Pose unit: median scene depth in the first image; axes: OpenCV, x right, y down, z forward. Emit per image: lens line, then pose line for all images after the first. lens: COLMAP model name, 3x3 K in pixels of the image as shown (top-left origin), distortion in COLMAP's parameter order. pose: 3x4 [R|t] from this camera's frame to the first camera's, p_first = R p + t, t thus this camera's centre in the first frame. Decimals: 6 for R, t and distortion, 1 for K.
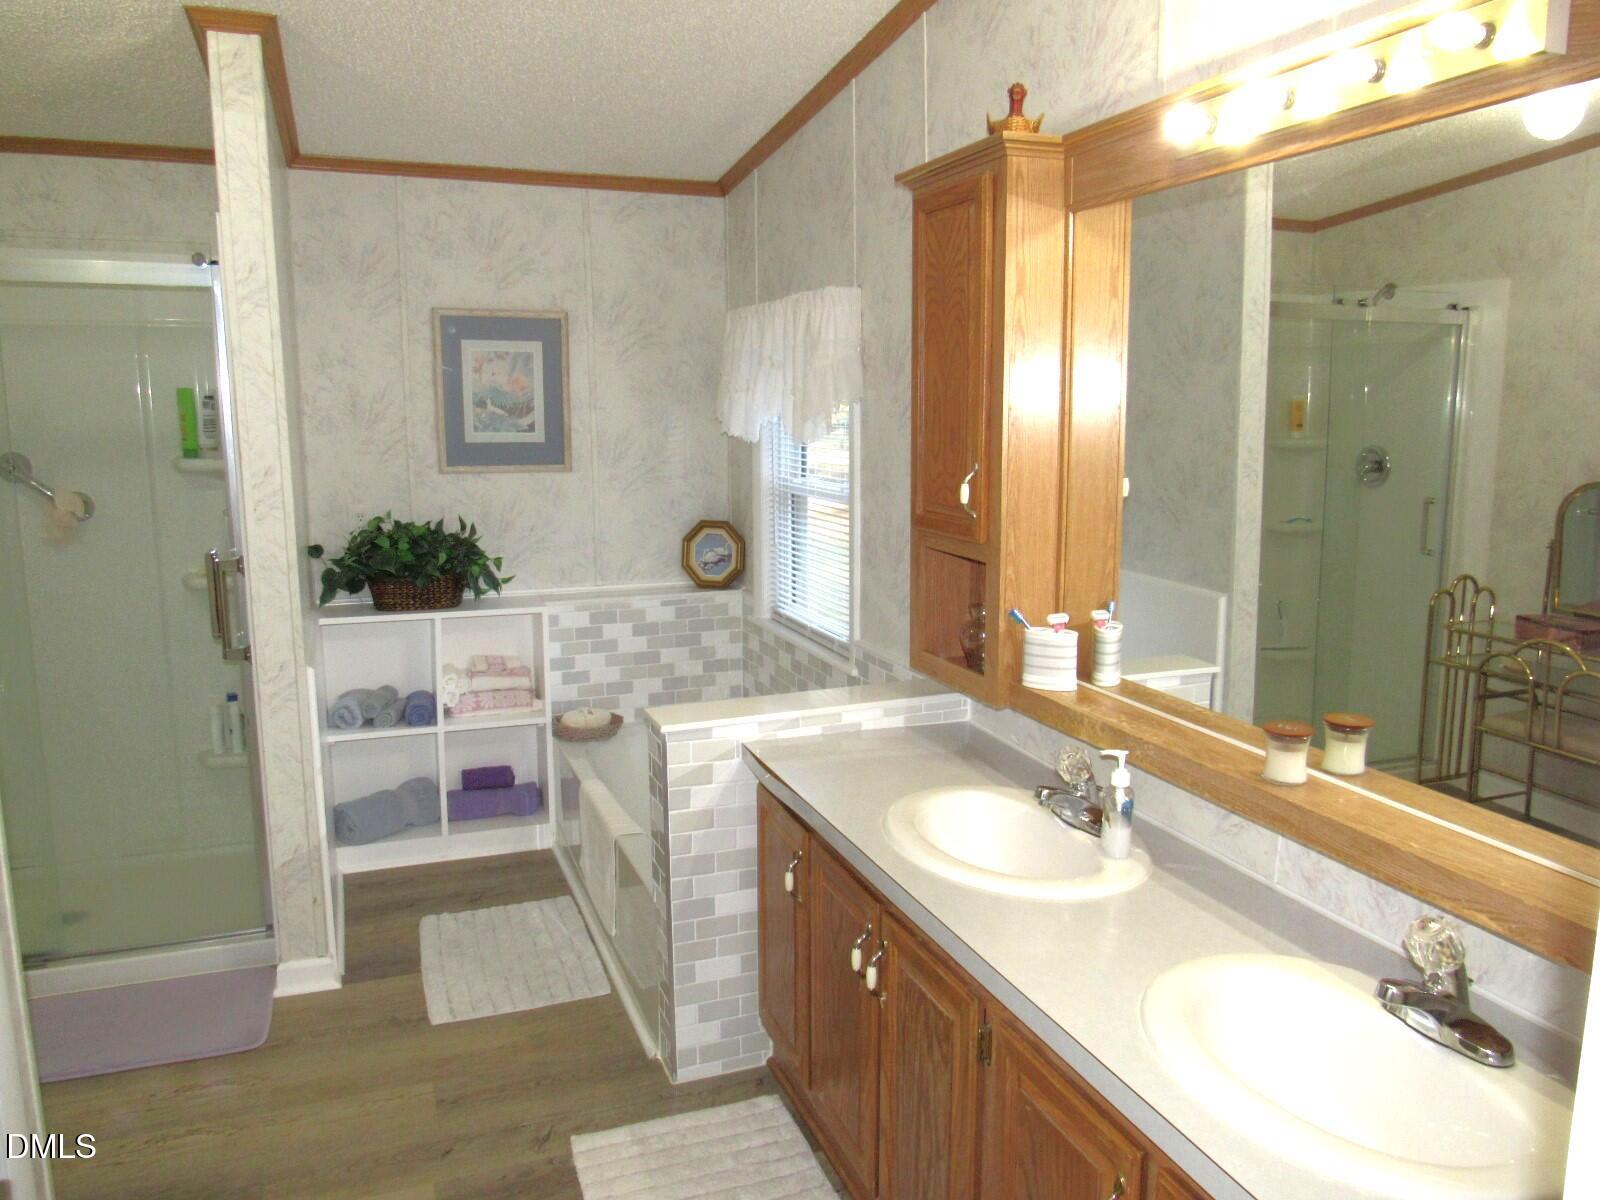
lens RADIAL K [[1148.2, 0, 797.7], [0, 1148.2, 599.5], [0, 0, 1]] dist [-0.018272, 0.011907]
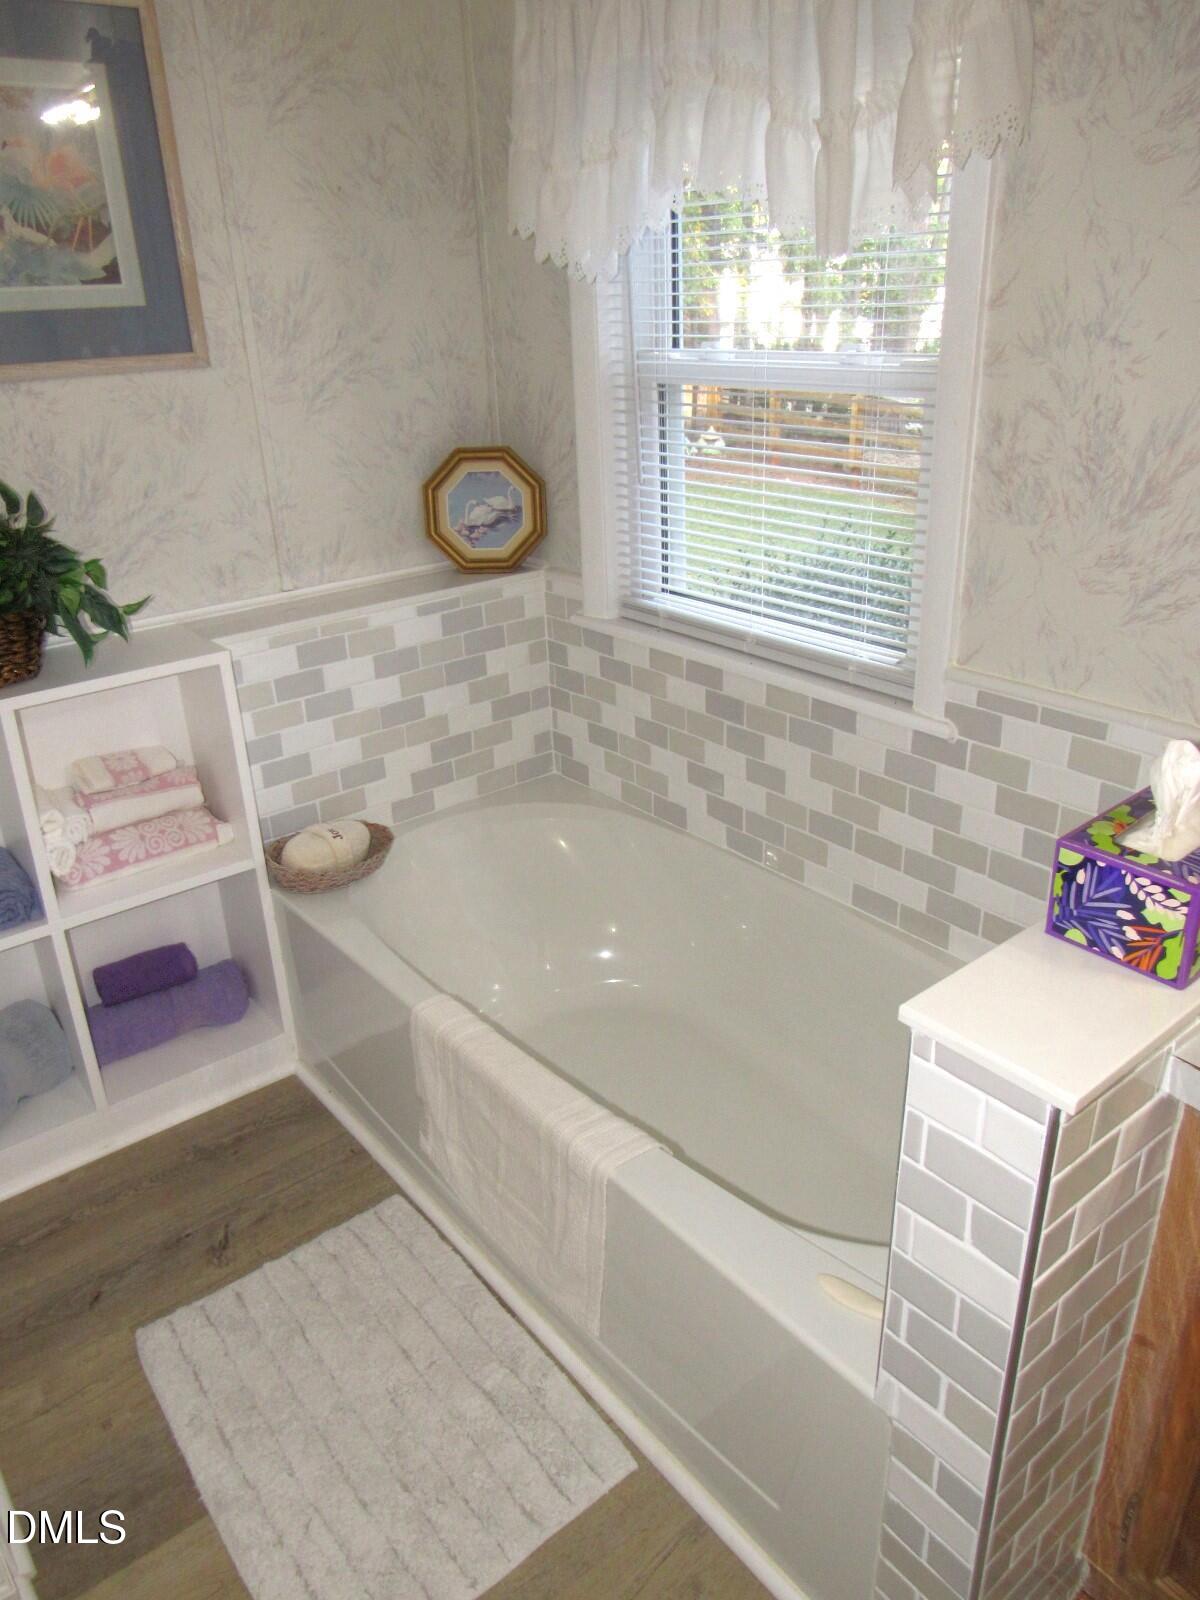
lens RADIAL K [[1148.2, 0, 596.5], [0, 1148.2, 794.2], [0, 0, 1]] dist [-0.018272, 0.011907]
pose [[0.954484, -0.154845, 0.254918, -0.193511], [0.089556, 0.964028, 0.250258, -0.042594], [-0.284499, -0.216037, 0.934017, 0.454625]]
